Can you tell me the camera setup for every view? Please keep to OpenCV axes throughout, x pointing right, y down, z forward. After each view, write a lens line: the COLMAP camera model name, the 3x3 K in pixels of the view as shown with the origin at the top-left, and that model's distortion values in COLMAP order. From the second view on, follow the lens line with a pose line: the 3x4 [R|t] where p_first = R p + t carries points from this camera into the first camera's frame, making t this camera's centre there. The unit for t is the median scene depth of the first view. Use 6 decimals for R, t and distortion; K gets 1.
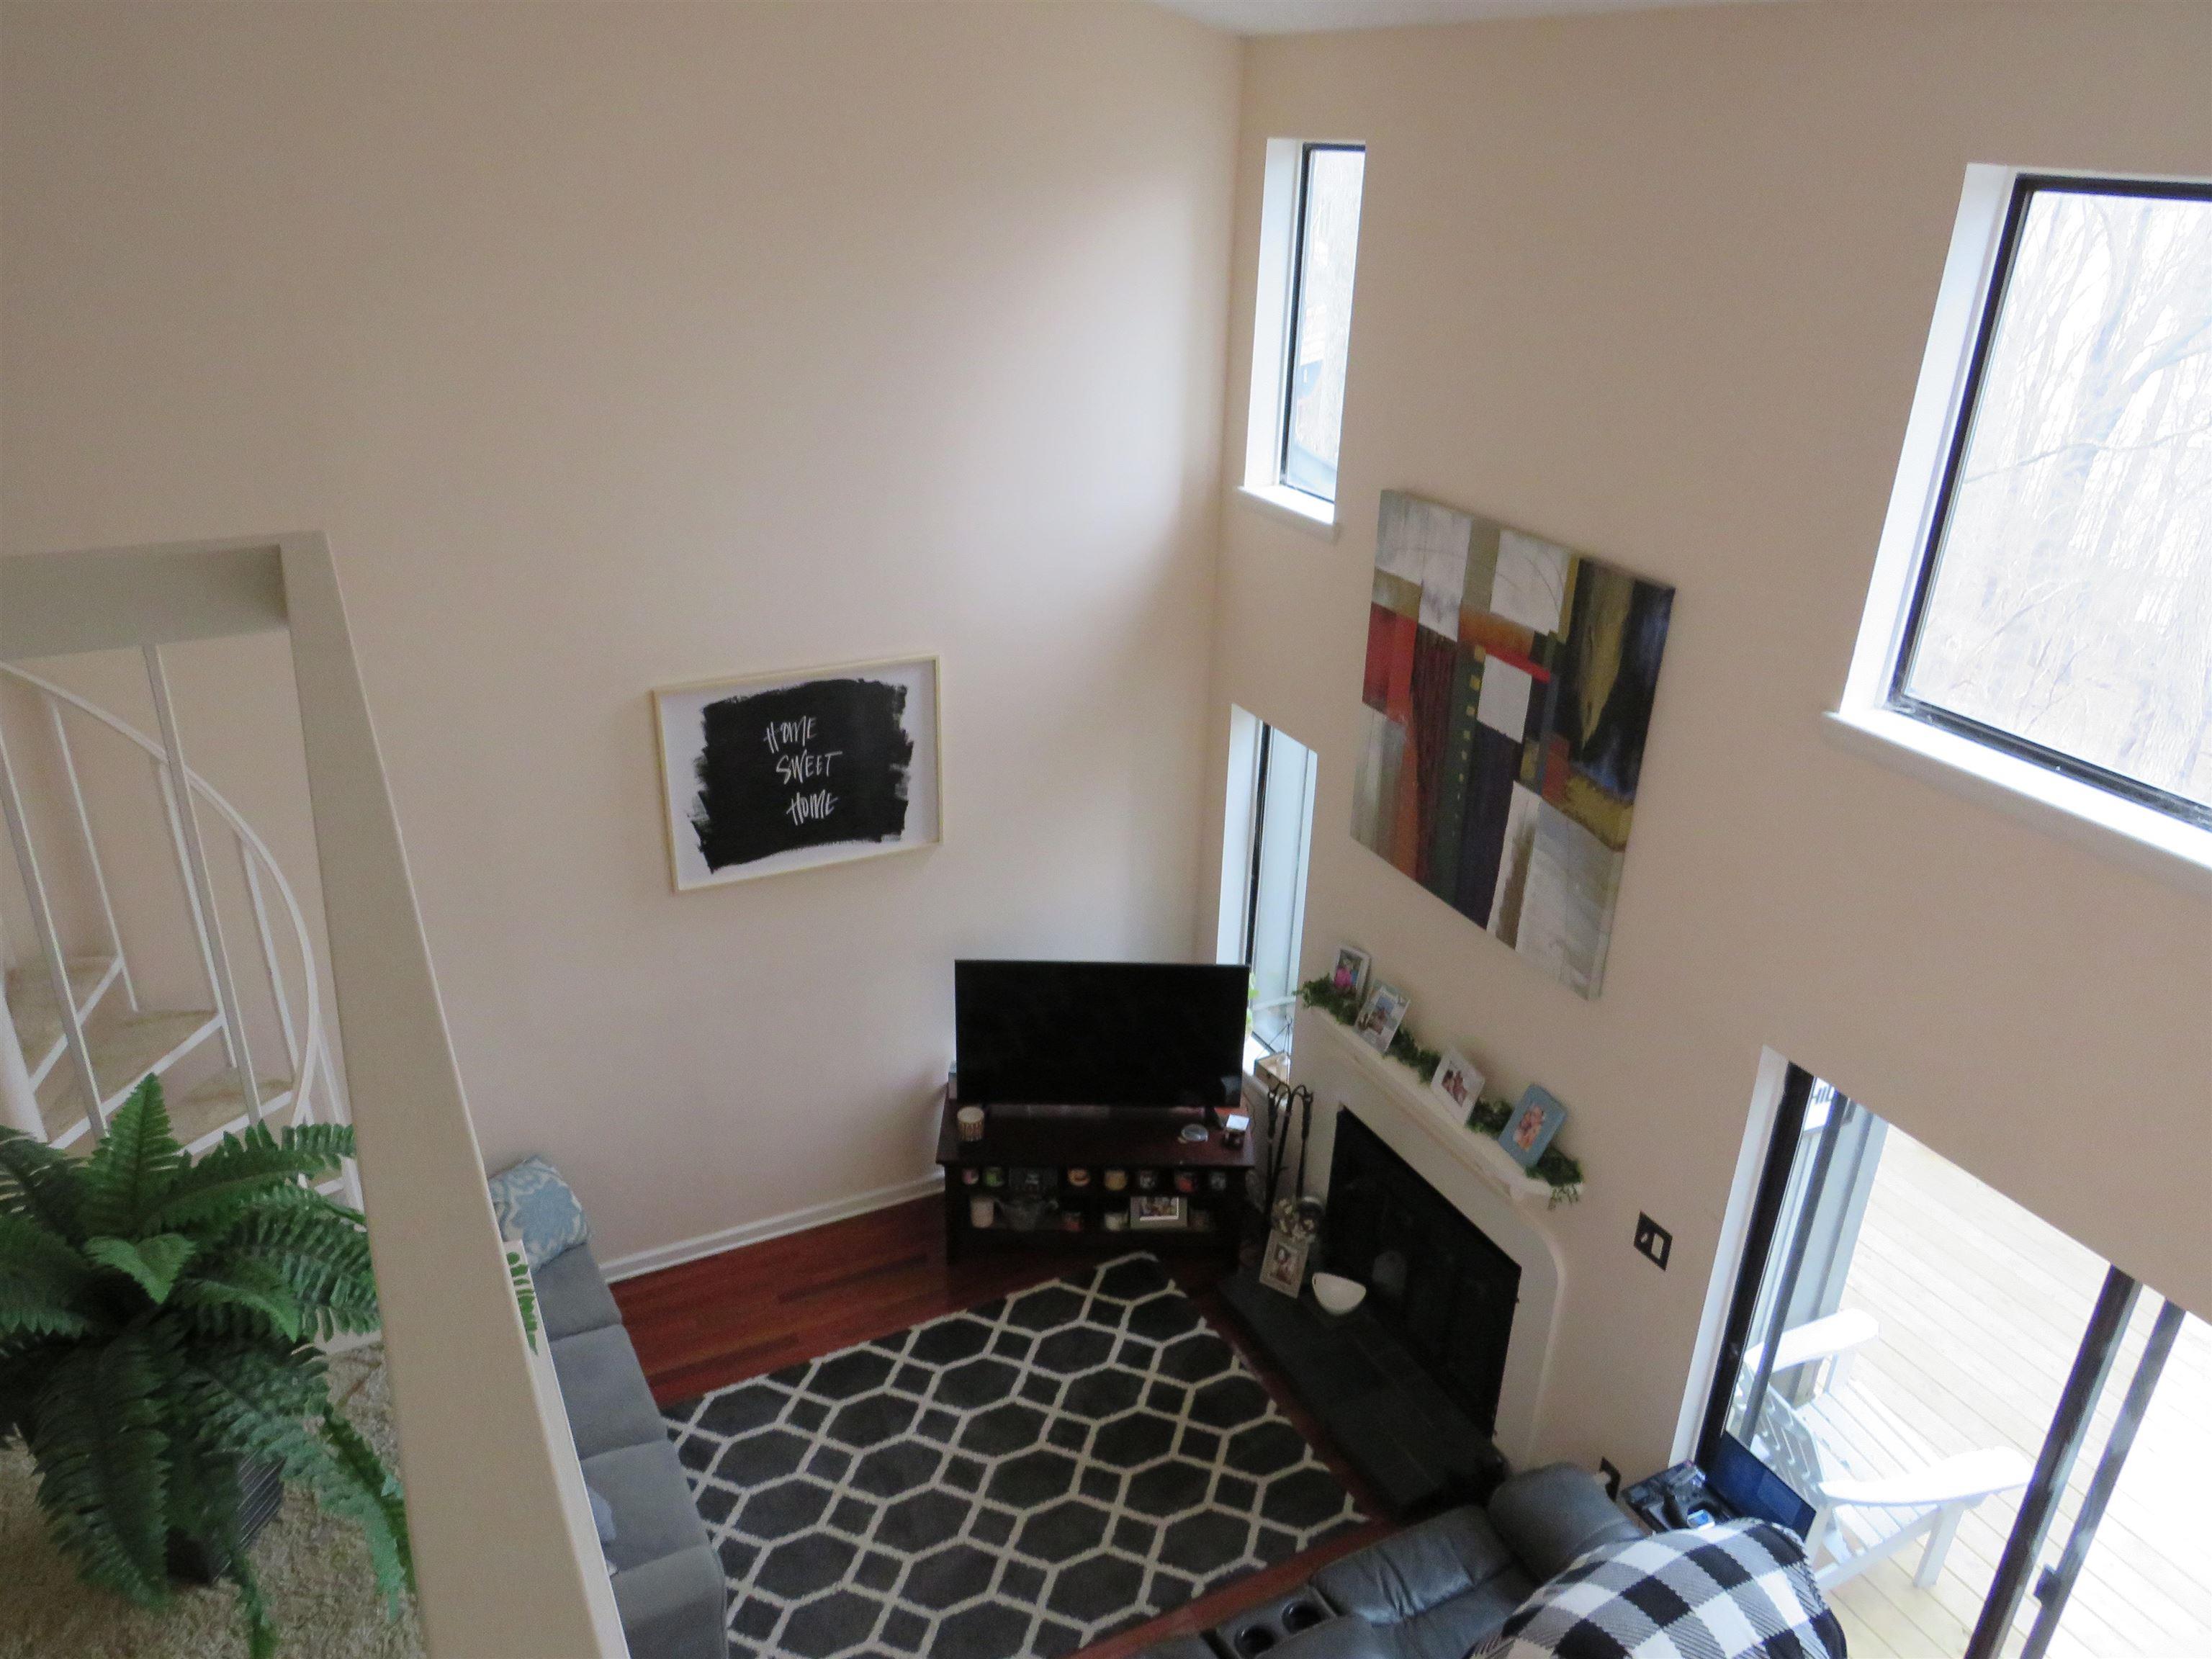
lens RADIAL K [[1564.9, 0, 1114.1], [0, 1564.9, 833.4], [0, 0, 1]] dist [-0.030951, -0.002433]
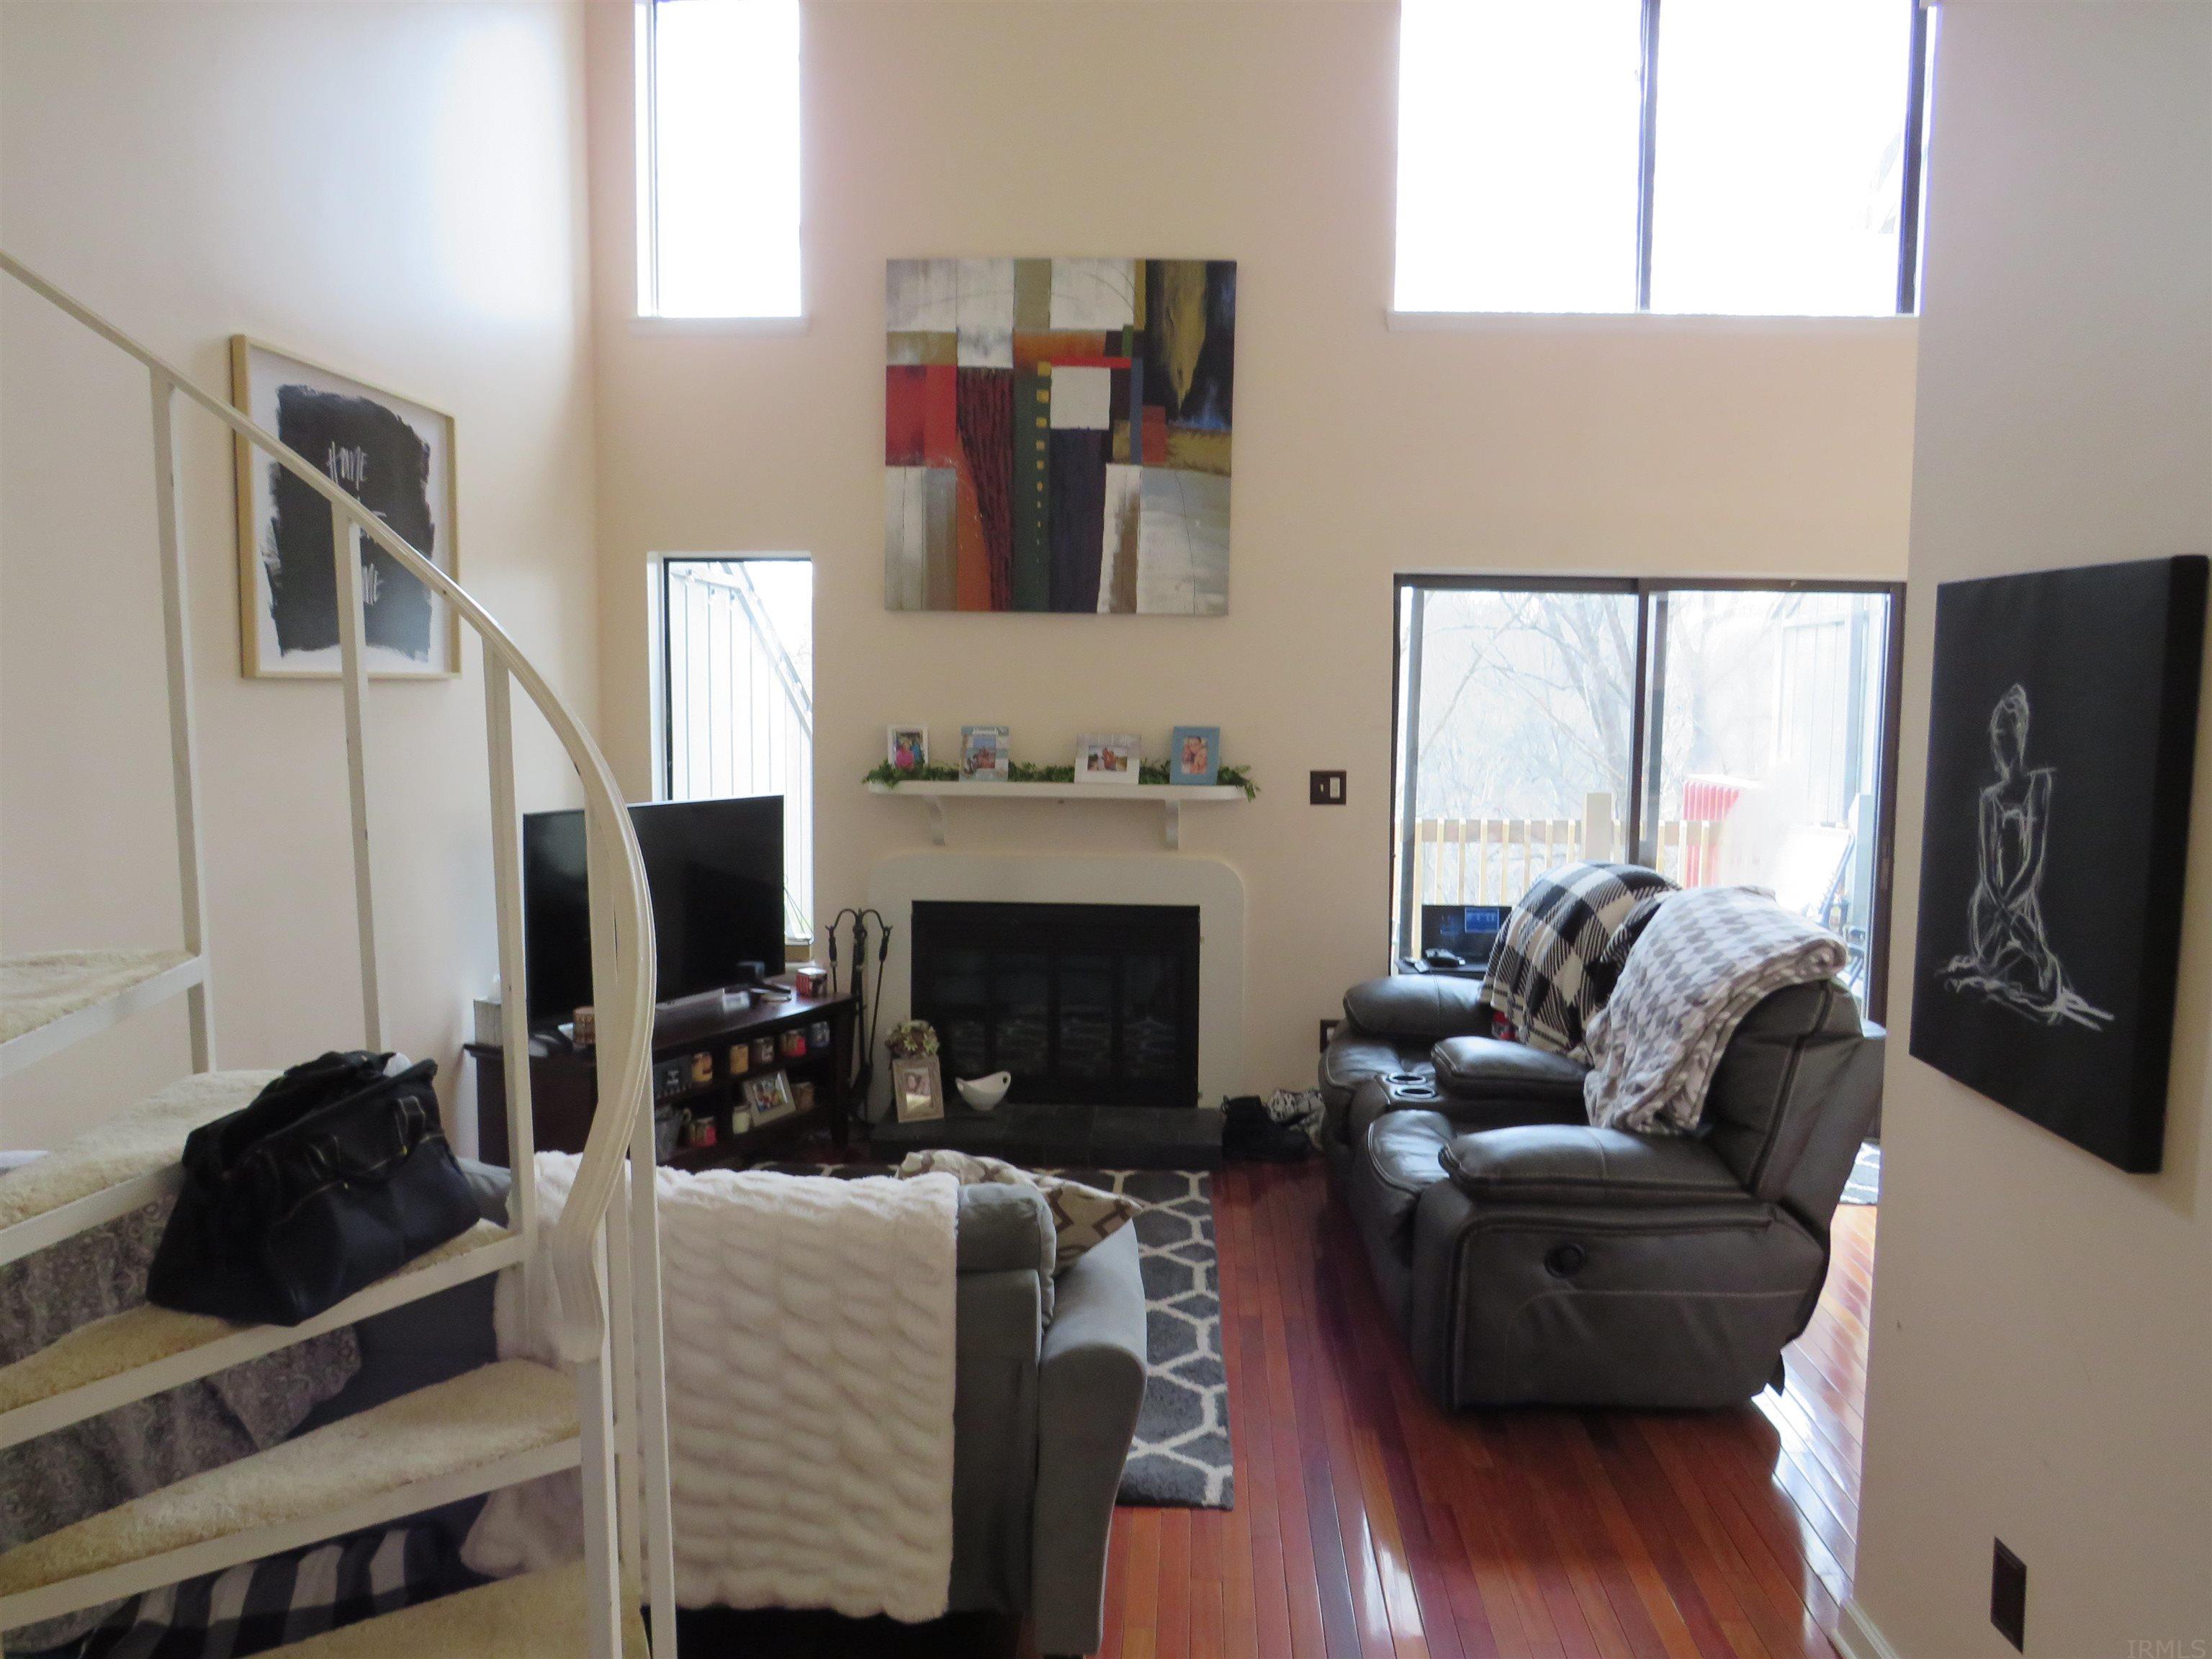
lens RADIAL K [[1573.1, 0, 1106.0], [0, 1573.1, 829.5], [0, 0, 1]] dist [-0.021838, 0.006523]
pose [[0.497906, -0.096280, 0.861870, -0.778905], [0.360950, 0.926655, -0.105006, 0.340071], [-0.788546, 0.363375, 0.496139, 0.498718]]
